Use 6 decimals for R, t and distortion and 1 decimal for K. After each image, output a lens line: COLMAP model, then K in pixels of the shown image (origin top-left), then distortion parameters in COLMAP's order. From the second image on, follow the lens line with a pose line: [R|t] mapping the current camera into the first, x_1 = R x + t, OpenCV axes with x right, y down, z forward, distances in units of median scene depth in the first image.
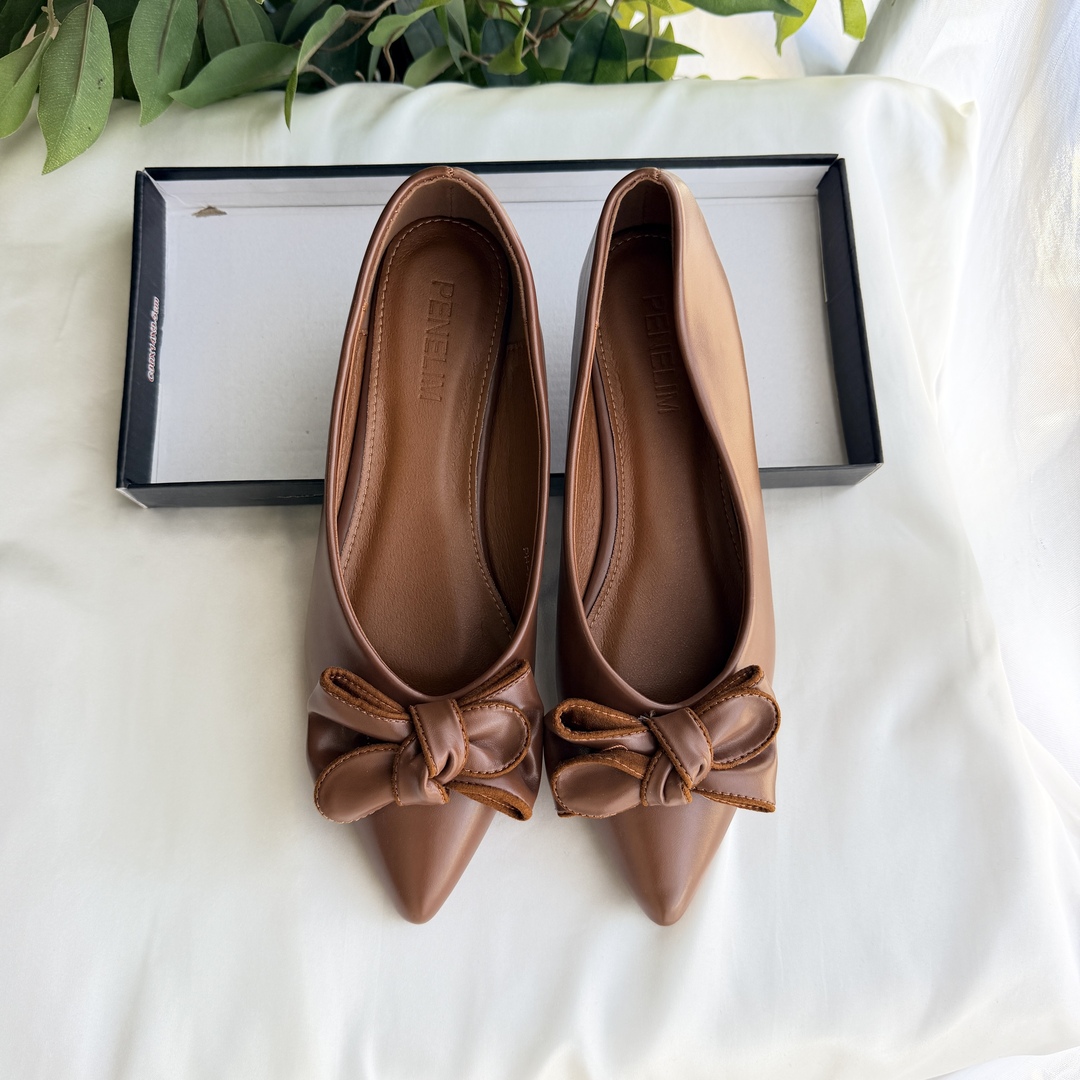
lens RADIAL K [[1074.6, 0, 538.6], [0, 1074.6, 541.0], [0, 0, 1]] dist [-0.028036, 0.000000]
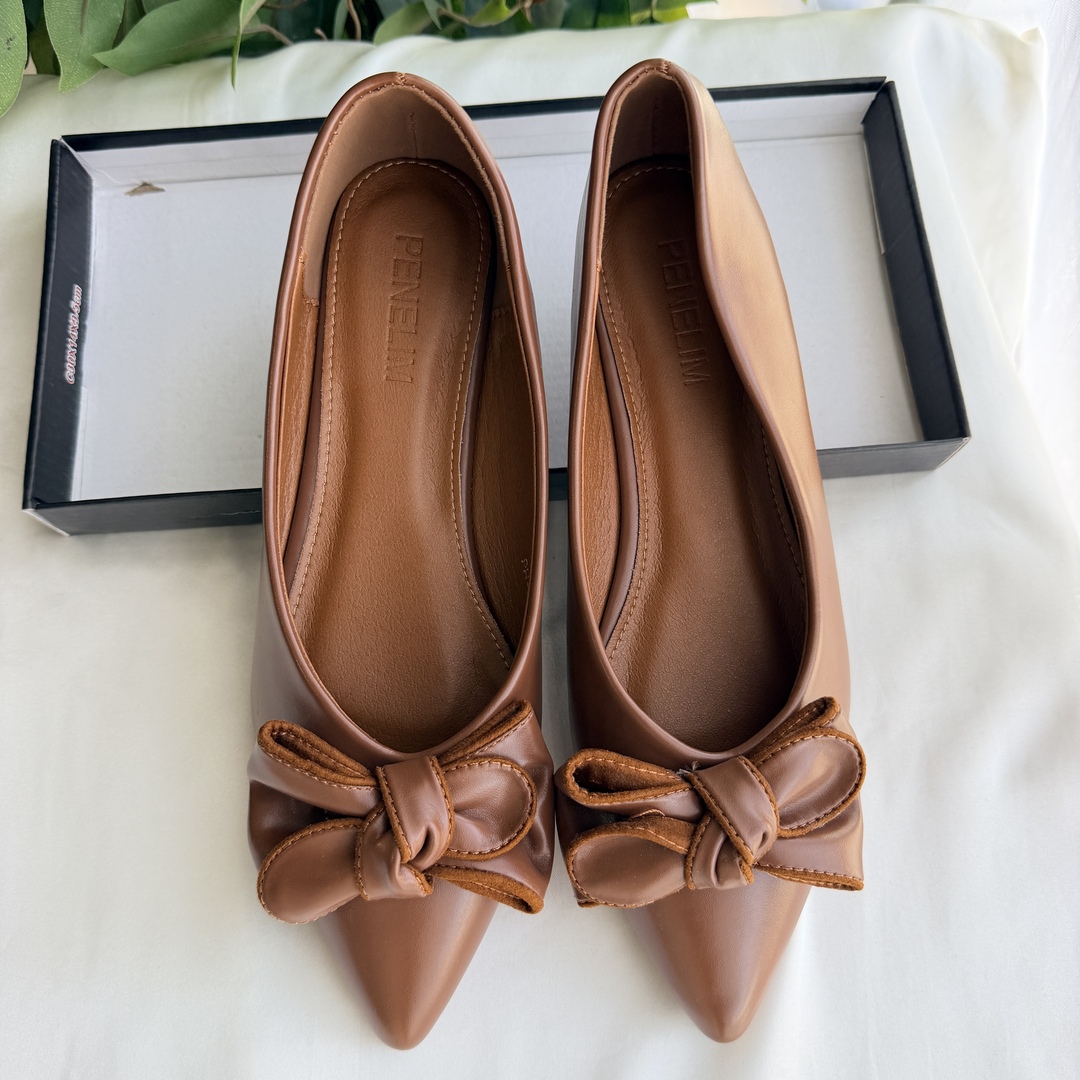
lens RADIAL K [[1074.6, 0, 535.3], [0, 1074.6, 532.5], [0, 0, 1]] dist [-0.028036, 0.000000]
pose [[0.998386, -0.044076, -0.035822, 0.022863], [0.041951, 0.997431, -0.058059, 0.029554], [0.038289, 0.056463, 0.997670, 0.191005]]
